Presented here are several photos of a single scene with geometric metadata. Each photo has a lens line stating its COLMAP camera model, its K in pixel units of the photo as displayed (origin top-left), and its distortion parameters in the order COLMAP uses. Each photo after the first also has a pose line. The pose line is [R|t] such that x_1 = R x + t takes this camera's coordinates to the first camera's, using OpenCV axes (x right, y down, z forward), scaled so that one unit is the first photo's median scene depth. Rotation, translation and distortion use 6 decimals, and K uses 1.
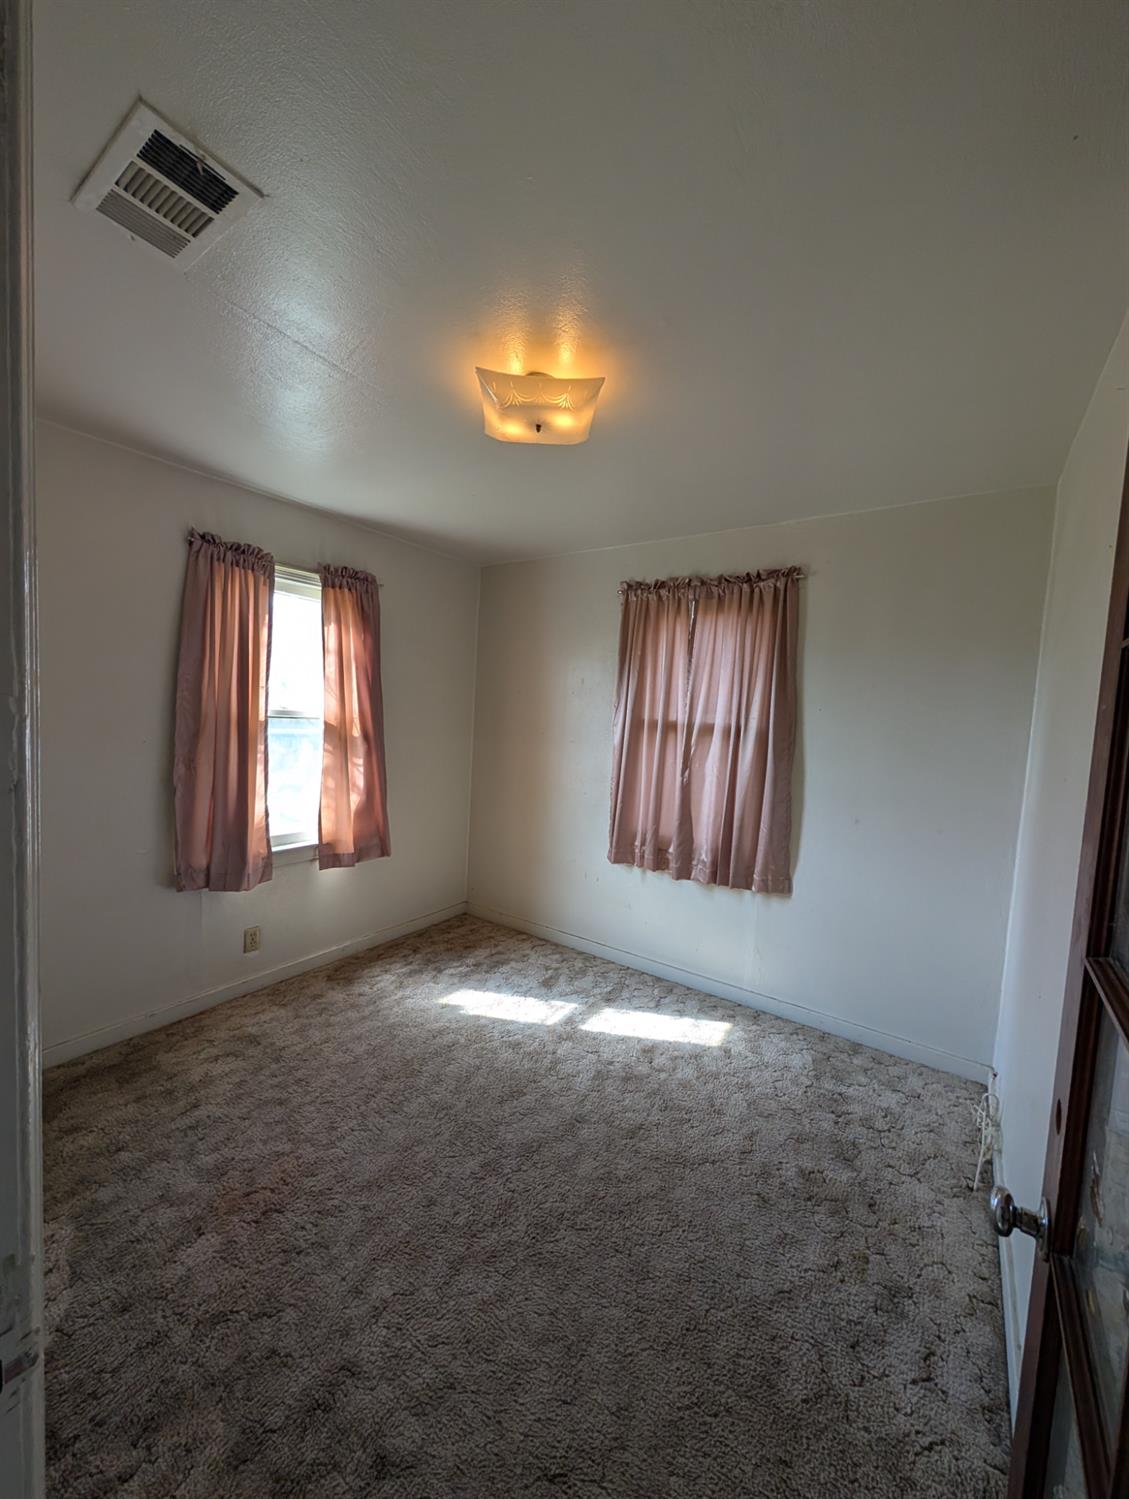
lens RADIAL K [[567.3, 0, 565.4], [0, 567.3, 744.6], [0, 0, 1]] dist [-0.000526, 0.000464]
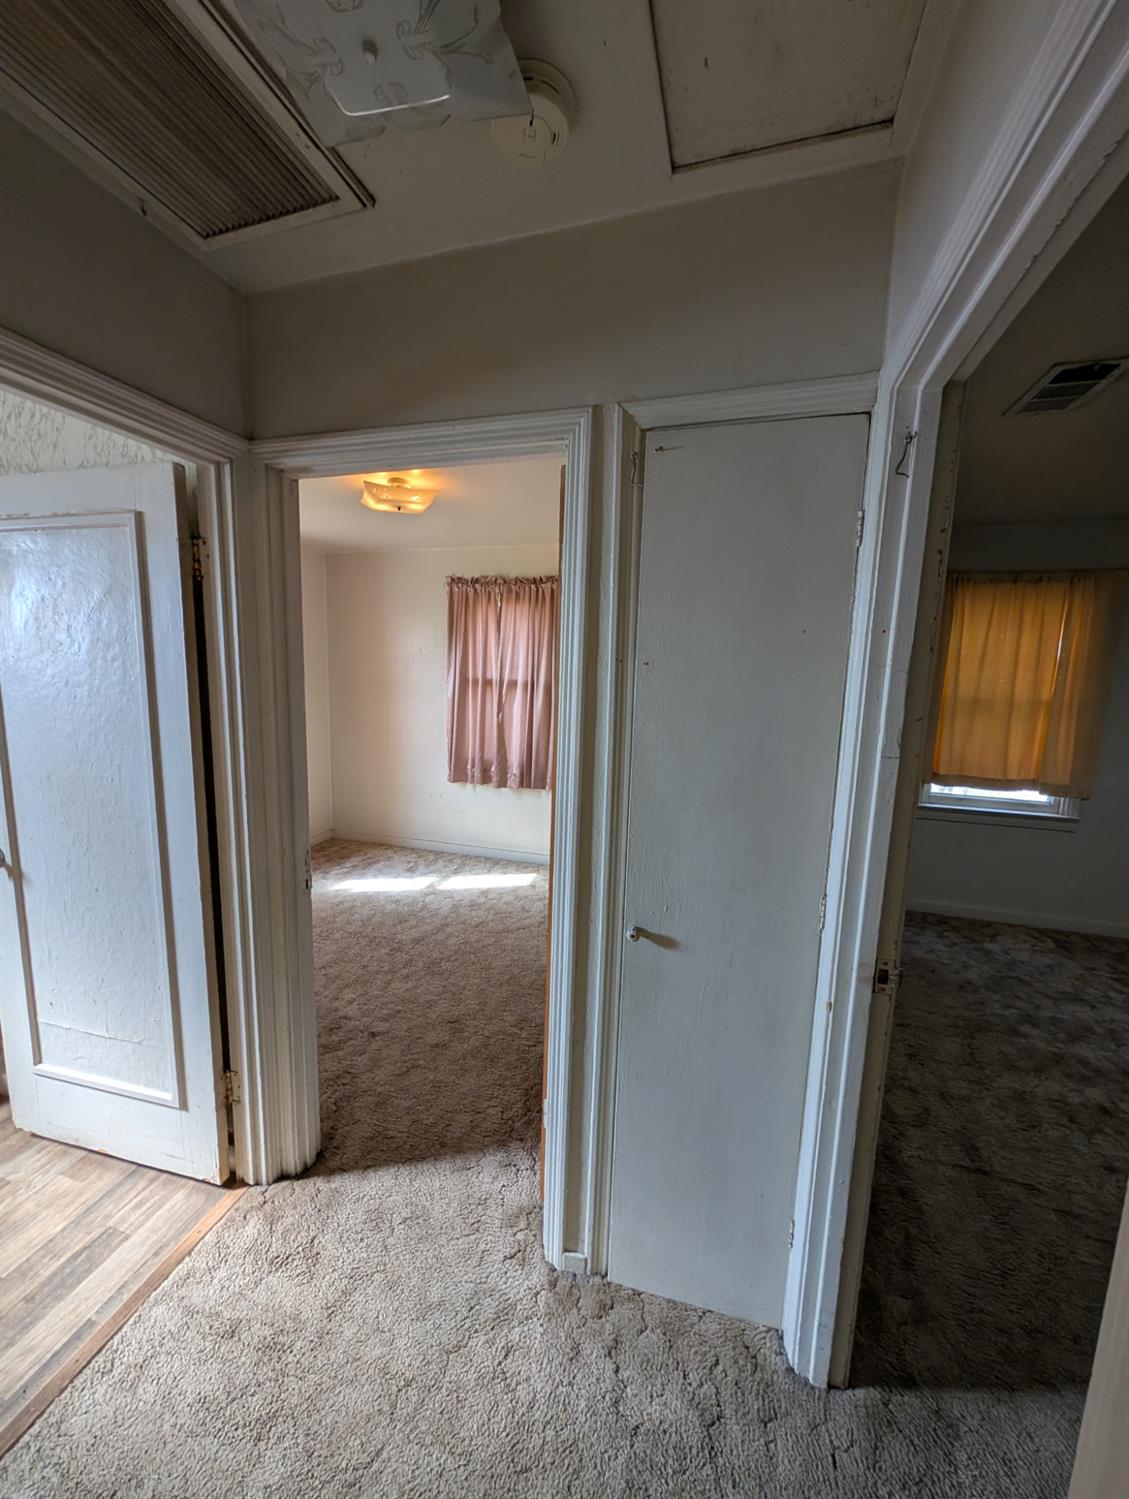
lens RADIAL K [[567.3, 0, 557.9], [0, 567.3, 745.3], [0, 0, 1]] dist [-0.000526, 0.000464]
pose [[0.954223, -0.067282, 0.291429, -0.073005], [0.041252, 0.994663, 0.094567, -0.003195], [-0.296237, -0.078215, 0.951907, -0.422308]]
